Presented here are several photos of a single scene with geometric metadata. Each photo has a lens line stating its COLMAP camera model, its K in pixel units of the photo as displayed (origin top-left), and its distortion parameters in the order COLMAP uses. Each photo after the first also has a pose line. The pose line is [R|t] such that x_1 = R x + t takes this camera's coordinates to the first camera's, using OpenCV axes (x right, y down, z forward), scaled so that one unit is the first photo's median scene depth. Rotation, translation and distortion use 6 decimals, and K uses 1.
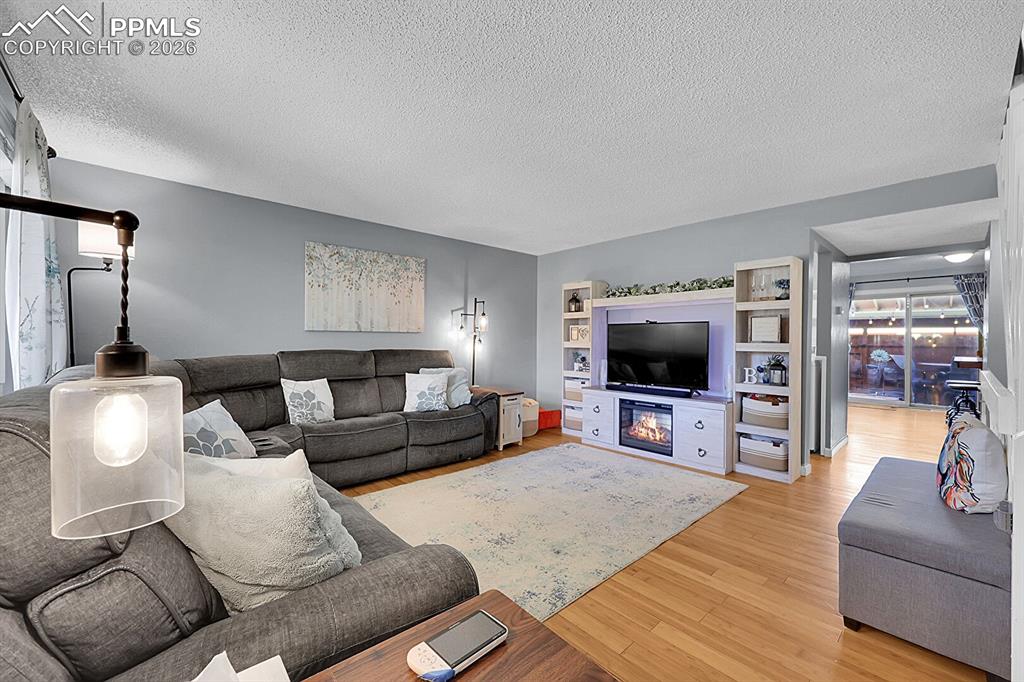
lens RADIAL K [[412.8, 0, 512.2], [0, 412.8, 340.7], [0, 0, 1]] dist [-0.004491, 0.000273]
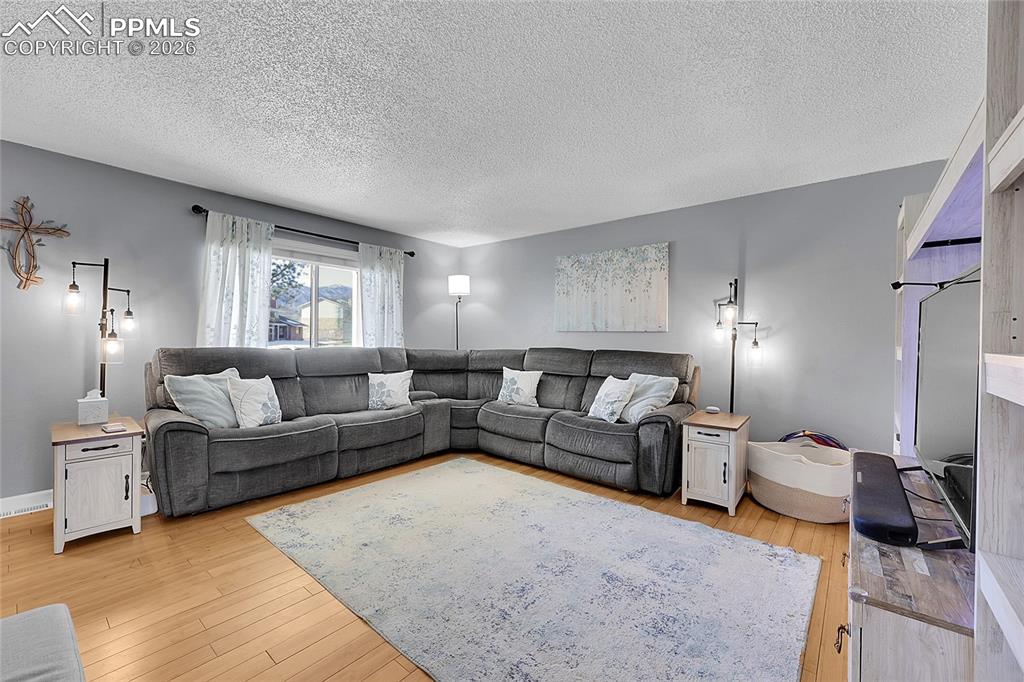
lens RADIAL K [[412.8, 0, 513.2], [0, 412.8, 340.7], [0, 0, 1]] dist [-0.004491, 0.000273]
pose [[0.140812, 0.007223, -0.990010, 0.688128], [-0.014313, 0.999884, 0.005260, -0.002051], [0.989933, 0.013429, 0.140899, 0.713426]]
